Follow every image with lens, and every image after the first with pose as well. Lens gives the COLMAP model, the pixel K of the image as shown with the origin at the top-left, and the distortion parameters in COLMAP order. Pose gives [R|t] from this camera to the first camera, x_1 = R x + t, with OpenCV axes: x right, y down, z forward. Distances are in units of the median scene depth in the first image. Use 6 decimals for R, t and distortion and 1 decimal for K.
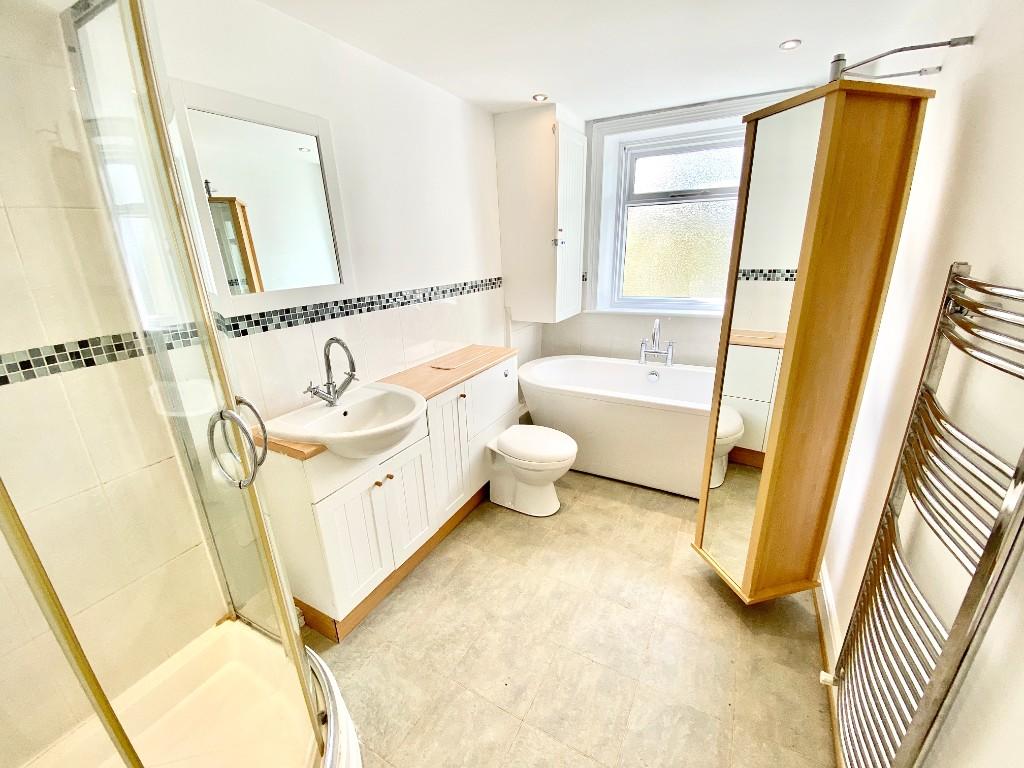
lens RADIAL K [[408.1, 0, 512.0], [0, 408.1, 384.0], [0, 0, 1]] dist [-0.001170, -0.013955]
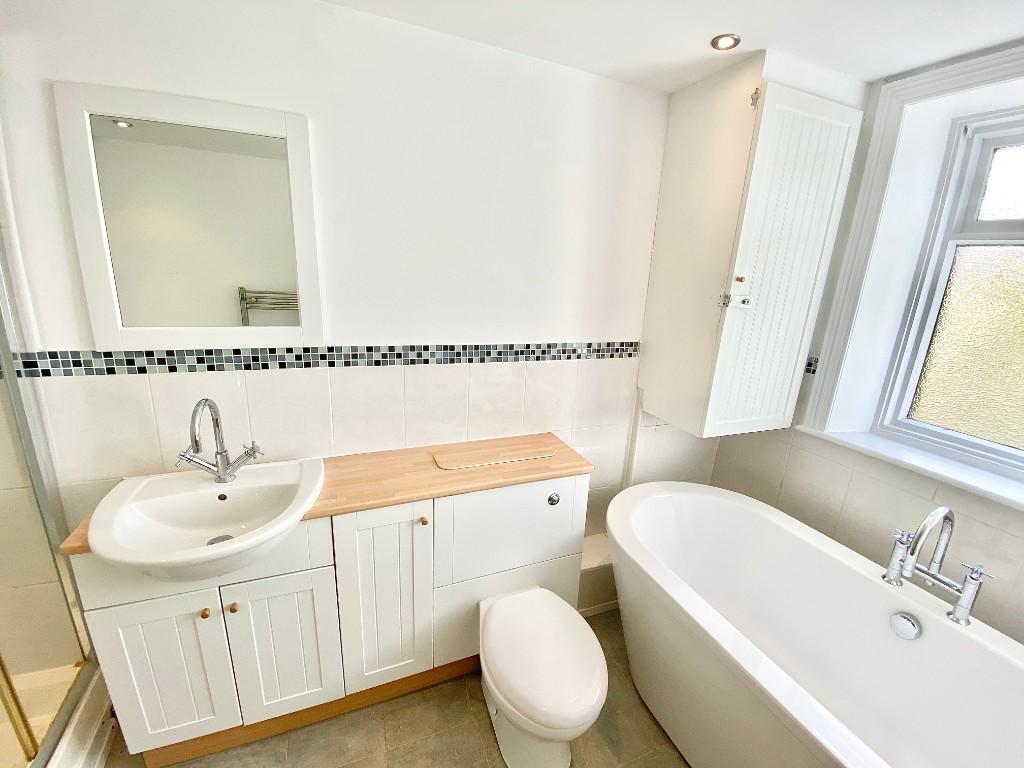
lens RADIAL K [[408.1, 0, 512.0], [0, 408.1, 384.0], [0, 0, 1]] dist [-0.001170, -0.013955]
pose [[0.767757, 0.188636, -0.612344, 0.322646], [-0.252736, 0.967351, -0.018884, -0.193266], [0.588789, 0.169260, 0.790366, 0.548785]]
